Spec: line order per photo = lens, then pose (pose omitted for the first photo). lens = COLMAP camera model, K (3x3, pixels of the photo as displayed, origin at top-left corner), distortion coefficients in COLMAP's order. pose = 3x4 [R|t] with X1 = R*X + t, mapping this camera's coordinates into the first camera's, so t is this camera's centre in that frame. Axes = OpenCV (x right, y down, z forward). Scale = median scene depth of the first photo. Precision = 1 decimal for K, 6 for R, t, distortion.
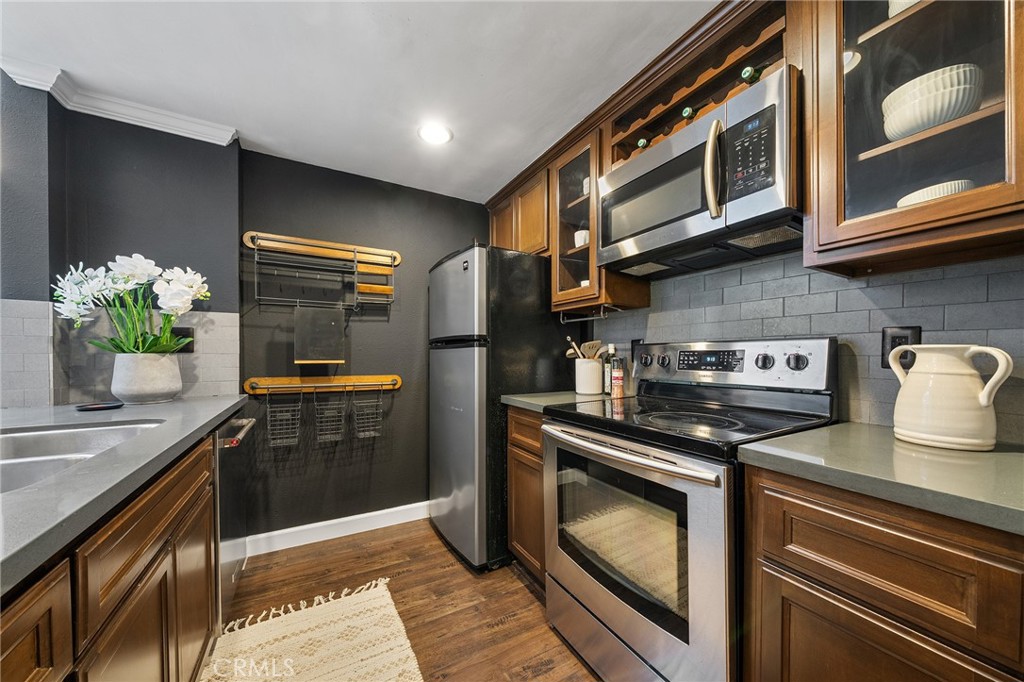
lens RADIAL K [[358.7, 0, 506.6], [0, 358.7, 357.7], [0, 0, 1]] dist [0.000574, -0.000158]
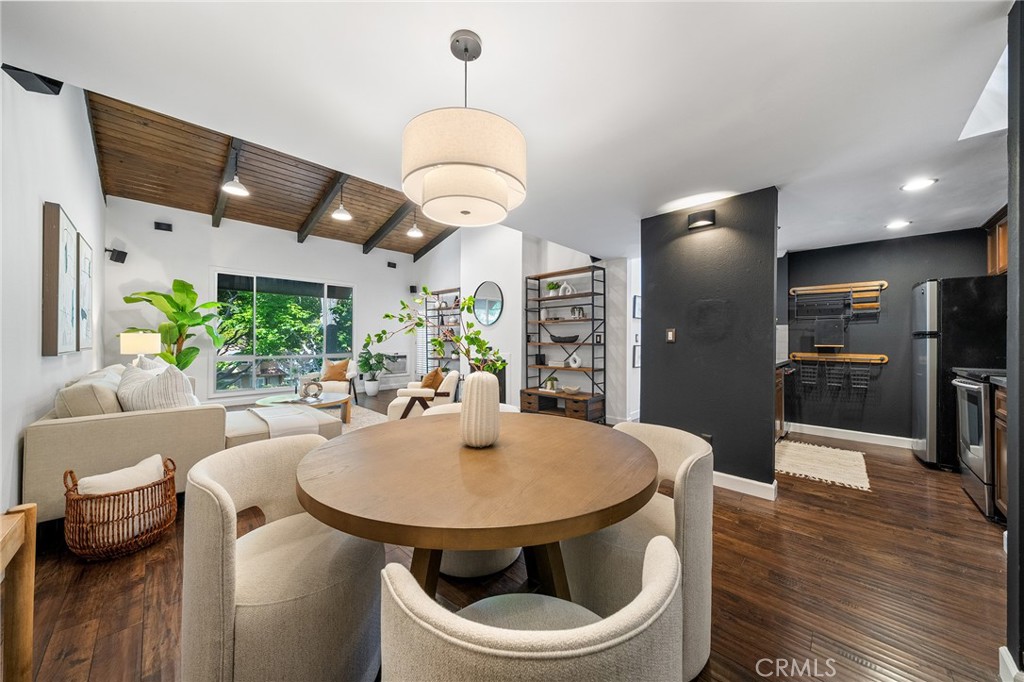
lens RADIAL K [[355.4, 0, 512.0], [0, 355.4, 339.4], [0, 0, 1]] dist [-0.000200, 0.000012]
pose [[0.292316, -0.005011, -0.956309, 0.938789], [-0.010937, 0.999903, -0.008583, 0.012847], [0.956259, 0.012968, 0.292233, -1.388657]]
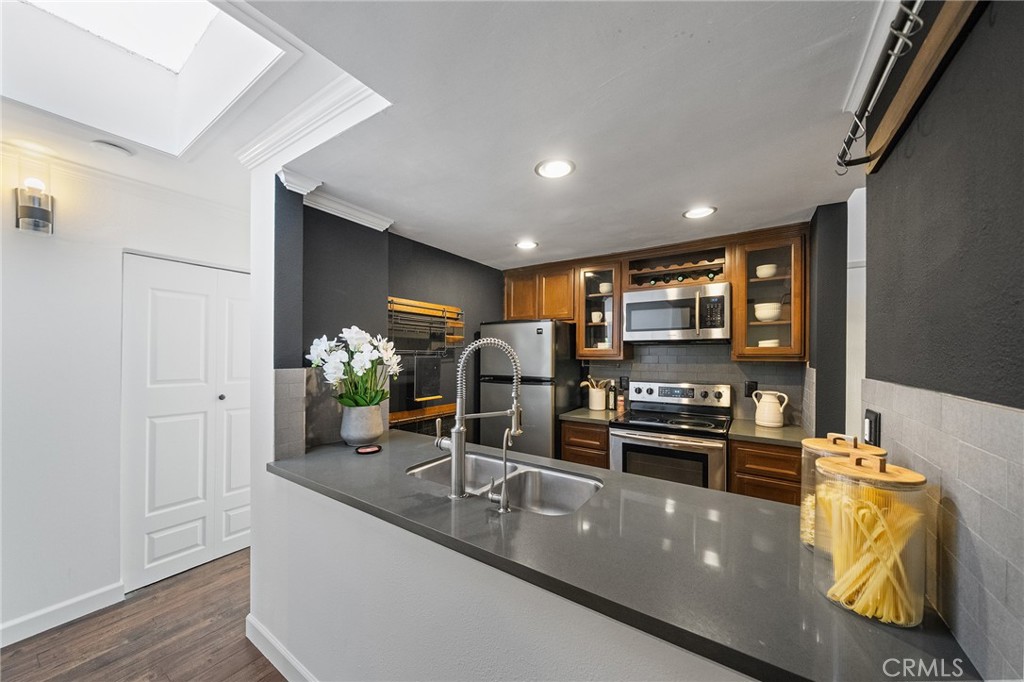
lens RADIAL K [[358.7, 0, 506.6], [0, 358.7, 357.7], [0, 0, 1]] dist [0.000574, -0.000158]
pose [[0.893089, -0.002690, 0.449872, -0.914857], [0.001500, 0.999994, 0.003002, -0.147748], [-0.449877, -0.002006, 0.893088, -0.294847]]
